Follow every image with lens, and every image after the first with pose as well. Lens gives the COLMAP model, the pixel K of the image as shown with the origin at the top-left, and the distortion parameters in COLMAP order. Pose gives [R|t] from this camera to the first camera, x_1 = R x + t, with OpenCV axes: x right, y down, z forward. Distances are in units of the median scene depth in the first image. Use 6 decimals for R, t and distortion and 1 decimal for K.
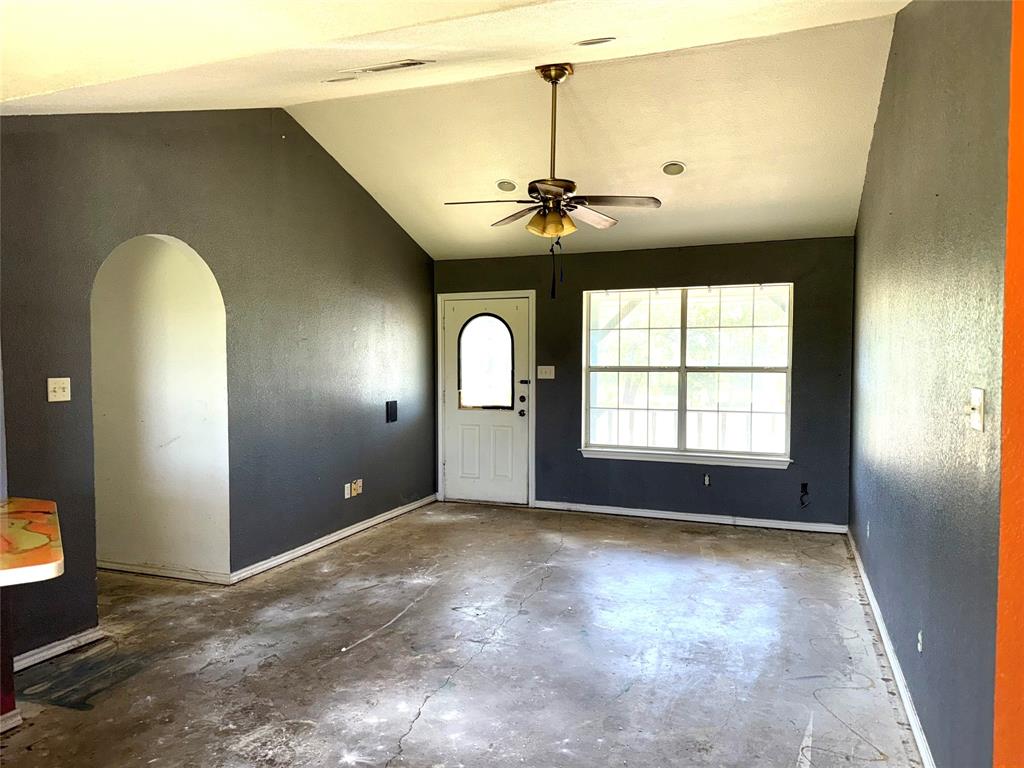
lens RADIAL K [[721.6, 0, 515.9], [0, 721.6, 381.2], [0, 0, 1]] dist [-0.003769, -0.011918]
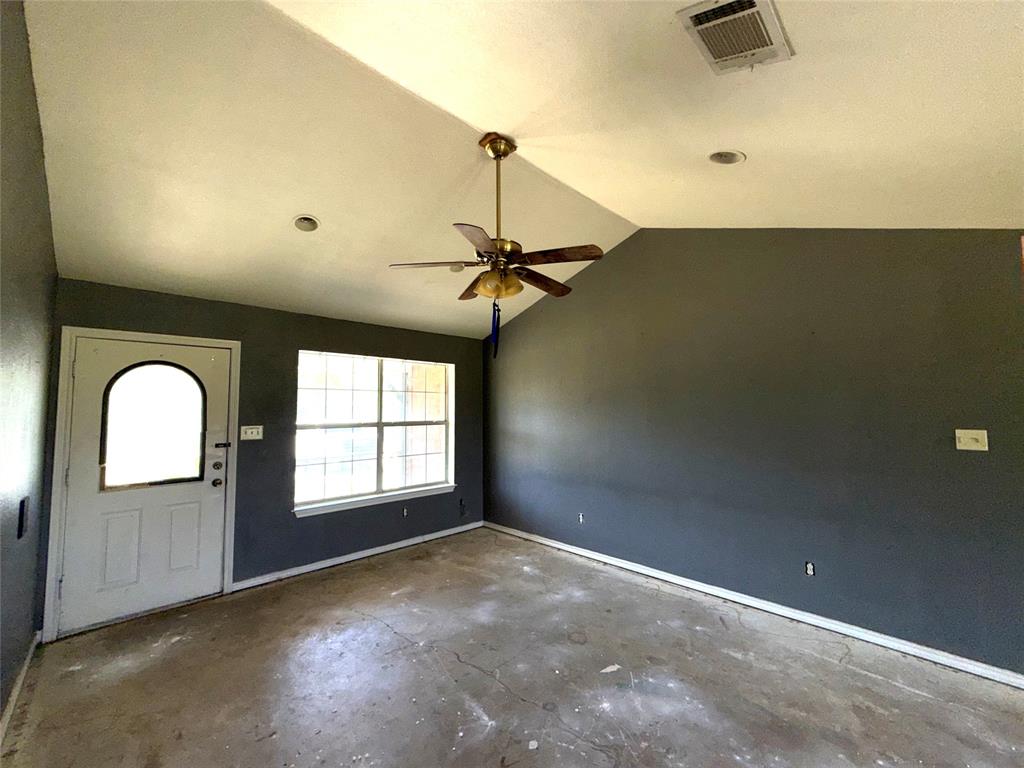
lens RADIAL K [[406.7, 0, 516.1], [0, 406.7, 383.5], [0, 0, 1]] dist [0.006699, -0.000211]
pose [[0.417988, 0.056848, 0.906672, -0.290643], [0.033342, 0.996408, -0.077846, -0.023251], [-0.907841, 0.062769, 0.414591, 0.480113]]
